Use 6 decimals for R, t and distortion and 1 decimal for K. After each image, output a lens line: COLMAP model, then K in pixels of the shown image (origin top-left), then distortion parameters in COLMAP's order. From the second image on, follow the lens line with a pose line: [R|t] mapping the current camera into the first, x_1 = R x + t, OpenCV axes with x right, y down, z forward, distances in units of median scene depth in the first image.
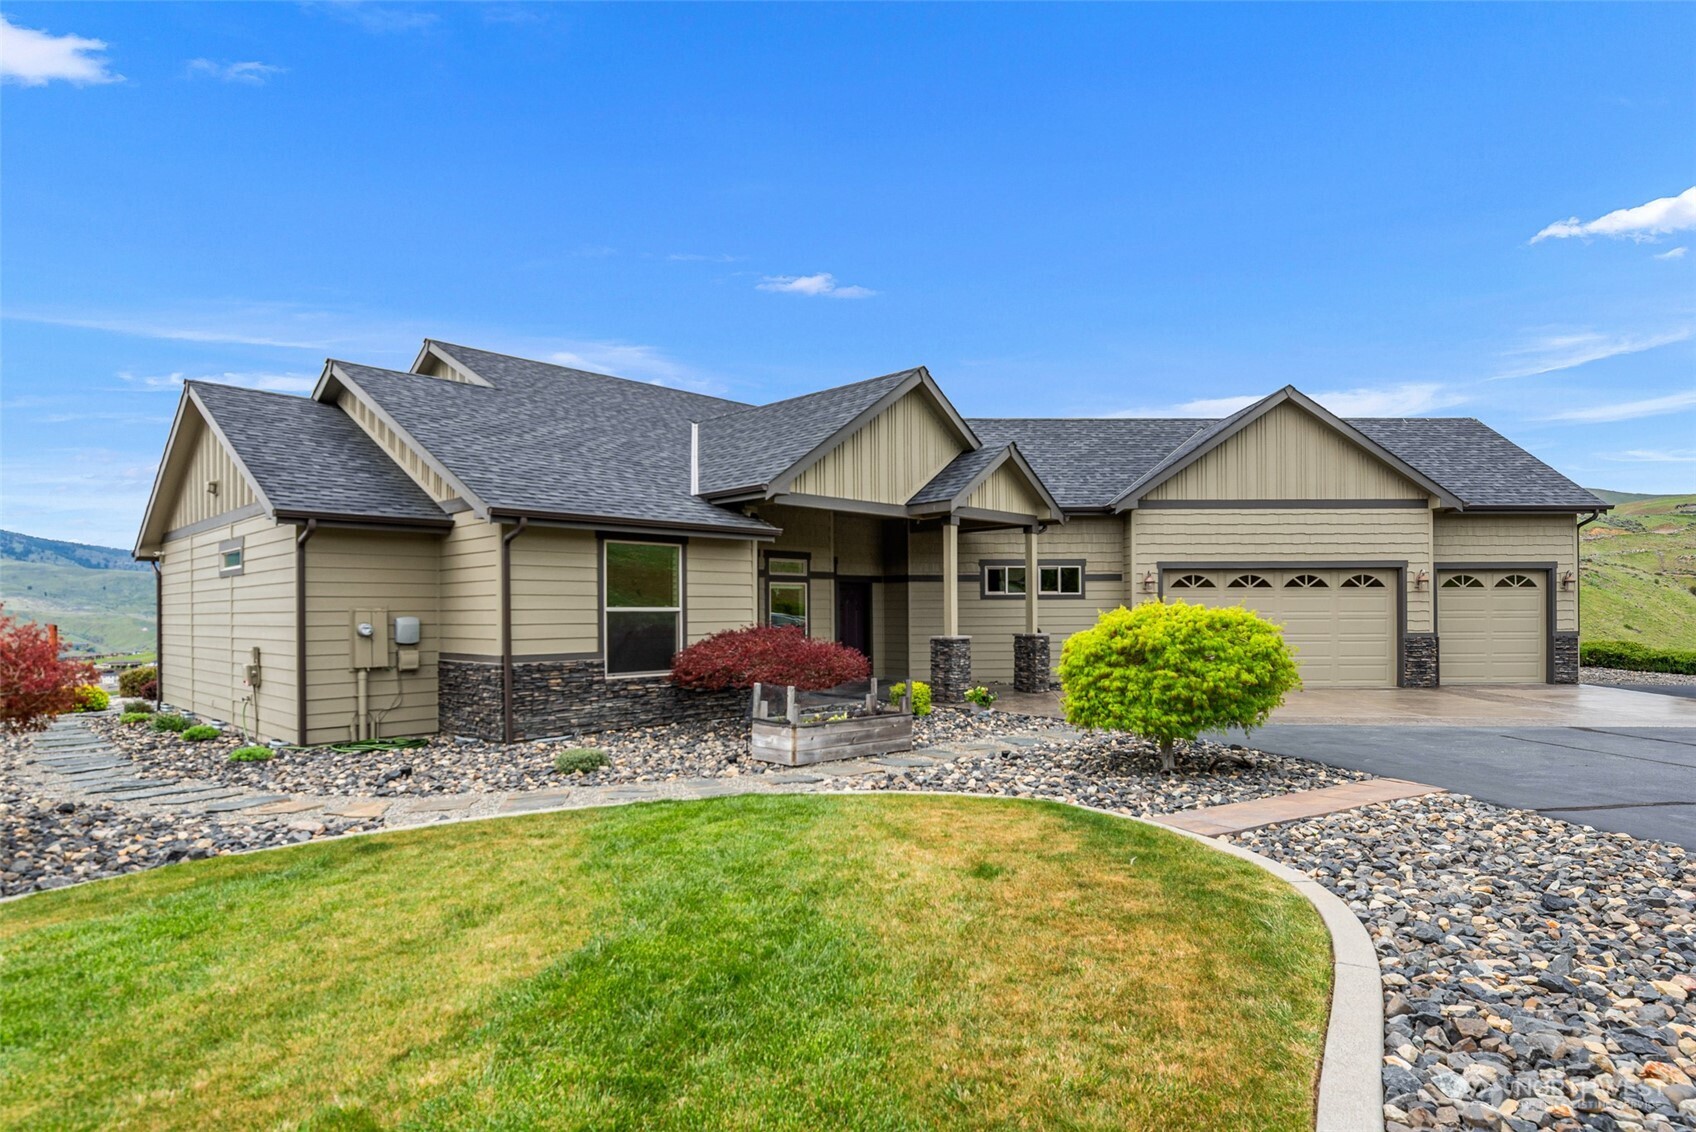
lens RADIAL K [[919.5, 0, 801.0], [0, 919.5, 619.8], [0, 0, 1]] dist [-0.004754, 0.002215]
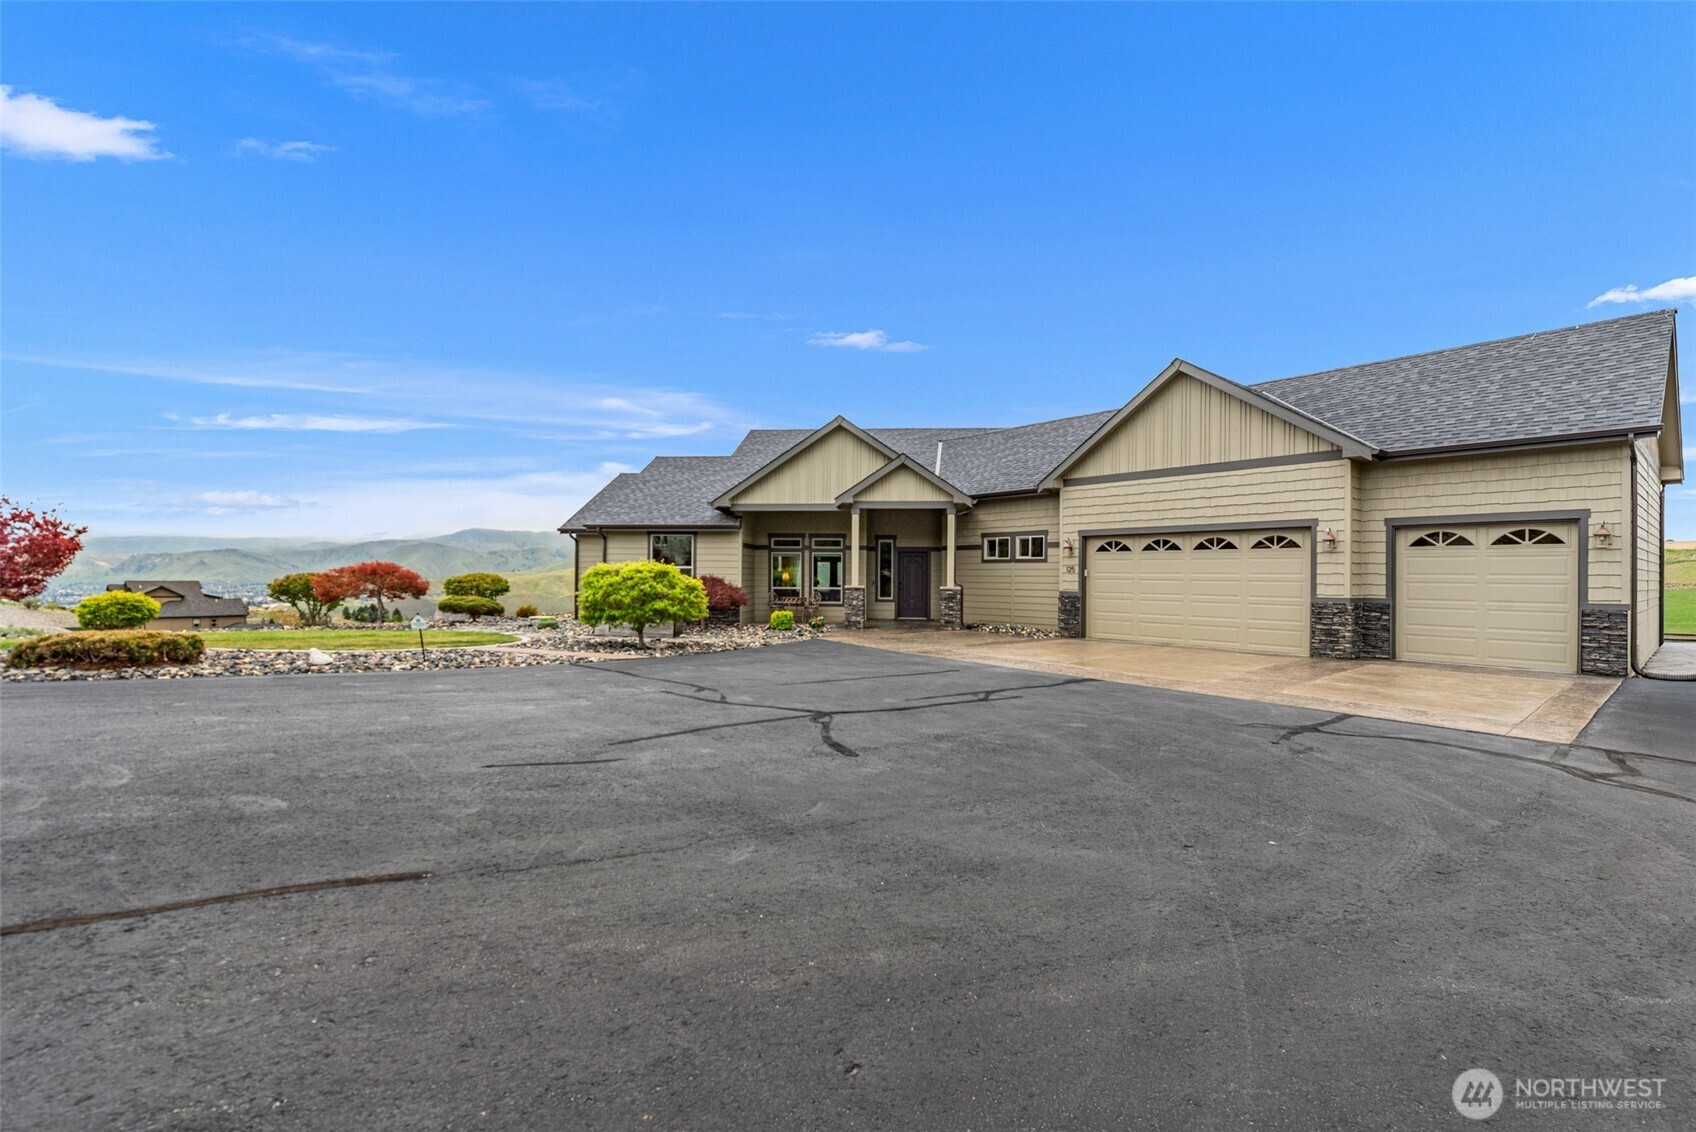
lens RADIAL K [[737.0, 0, 855.5], [0, 737.0, 571.7], [0, 0, 1]] dist [-0.002025, 0.004273]
pose [[0.676565, 0.004610, -0.736368, 0.886404], [-0.010258, 0.999942, -0.003164, -0.004553], [0.736311, 0.009695, 0.676573, 0.158731]]
